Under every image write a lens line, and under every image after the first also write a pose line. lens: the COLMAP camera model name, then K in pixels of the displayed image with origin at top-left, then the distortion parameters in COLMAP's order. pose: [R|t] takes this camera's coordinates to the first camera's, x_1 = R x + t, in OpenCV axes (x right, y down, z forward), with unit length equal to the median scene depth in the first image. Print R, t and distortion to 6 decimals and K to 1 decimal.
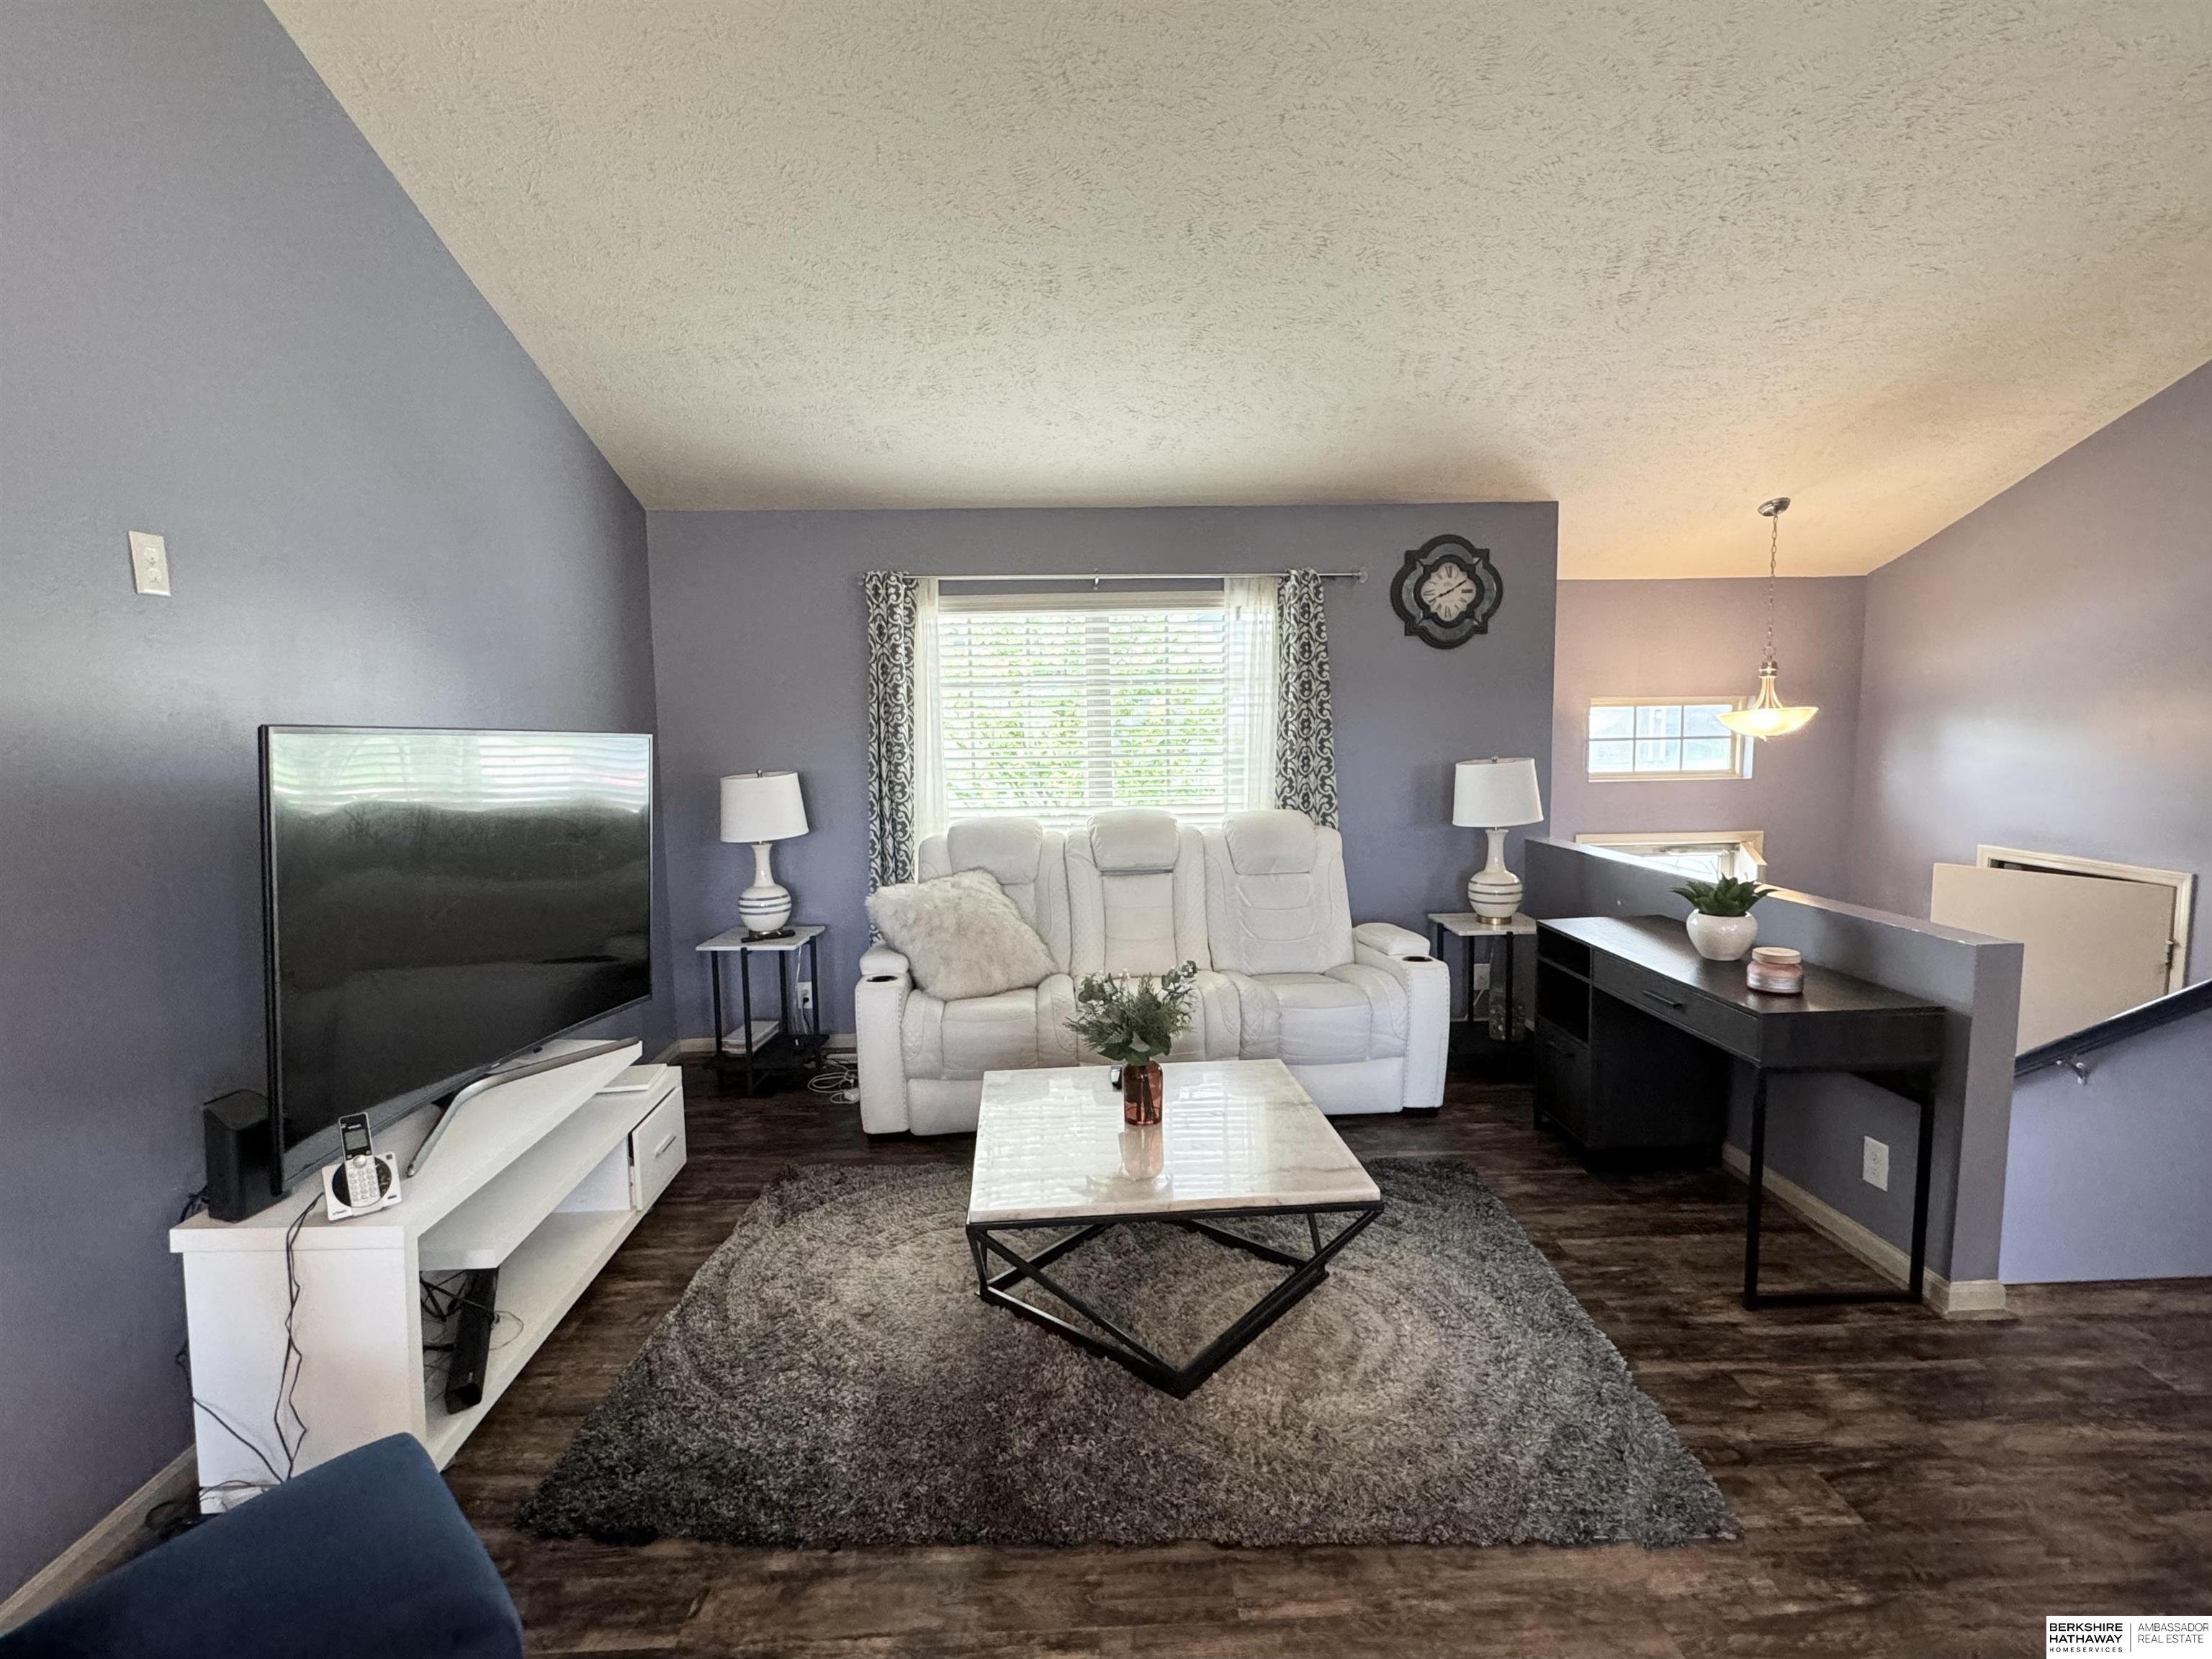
lens RADIAL K [[1026.7, 0, 1117.2], [0, 1026.7, 810.6], [0, 0, 1]] dist [-0.003982, 0.001661]
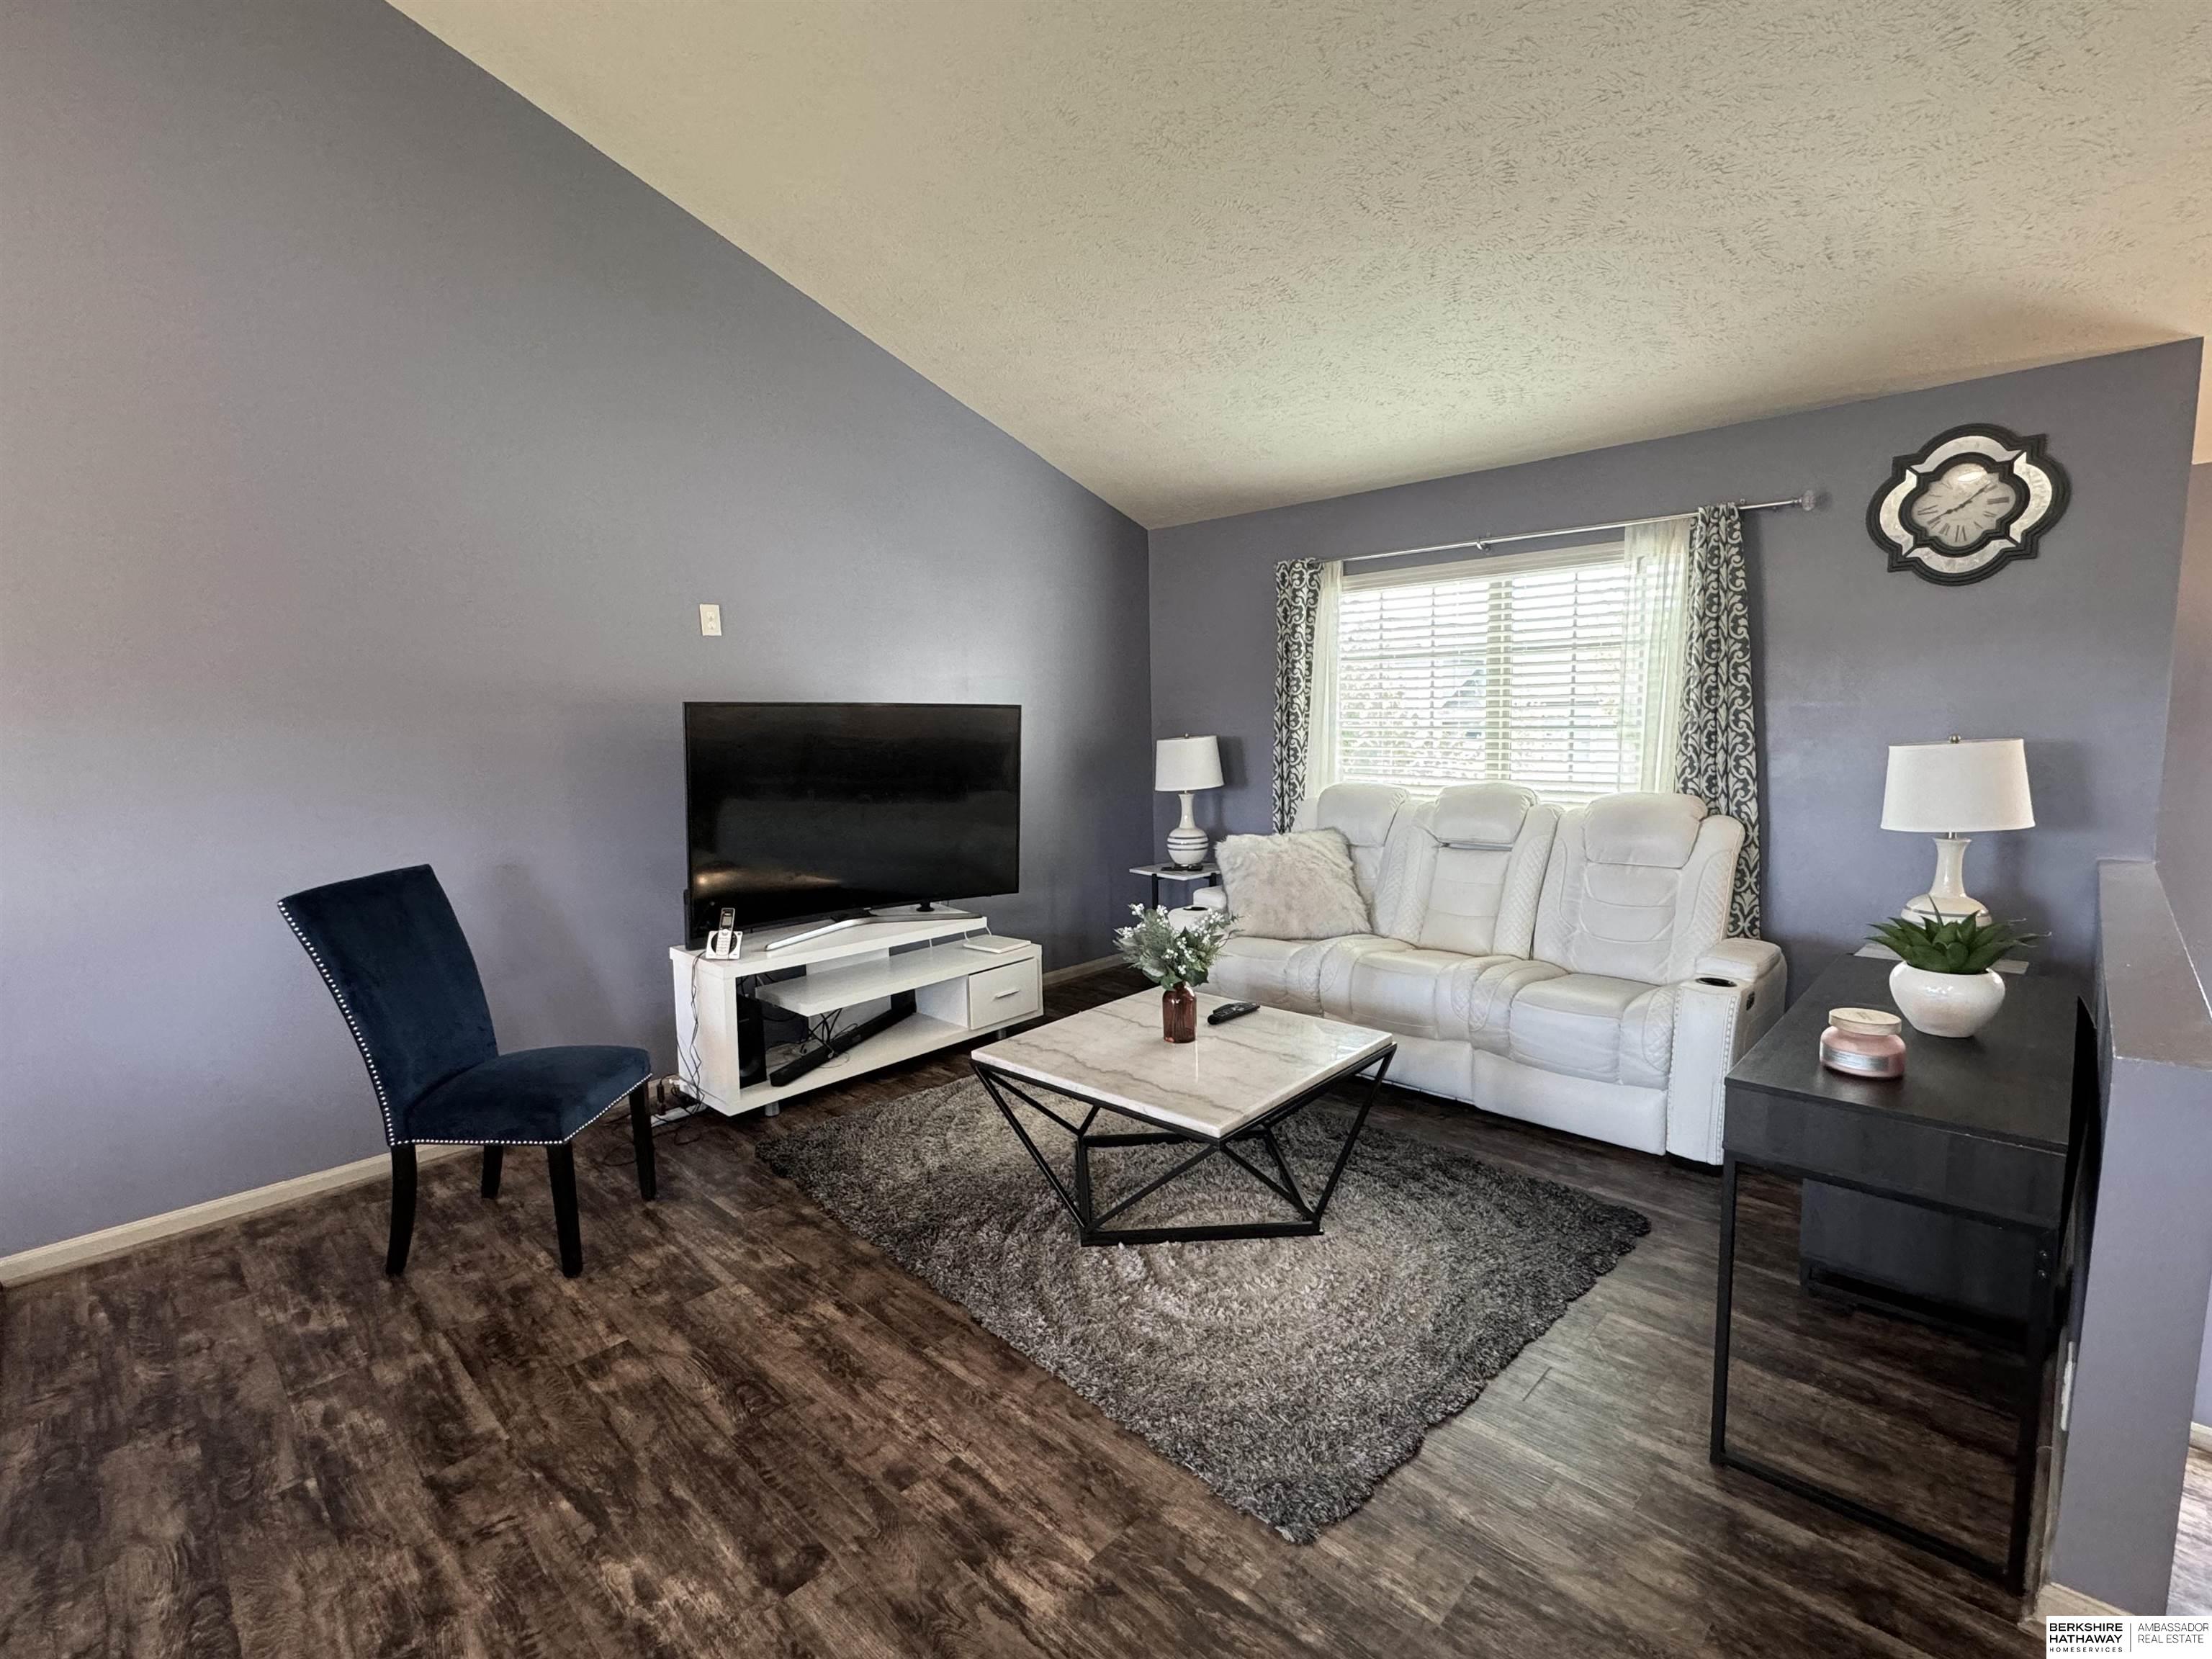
lens RADIAL K [[1026.7, 0, 1139.0], [0, 1026.7, 811.1], [0, 0, 1]] dist [-0.003982, 0.001661]
pose [[0.697866, 0.073594, -0.712438, 0.479764], [-0.050070, 0.997286, 0.053973, -0.010389], [0.714476, -0.001995, 0.699657, 0.091667]]
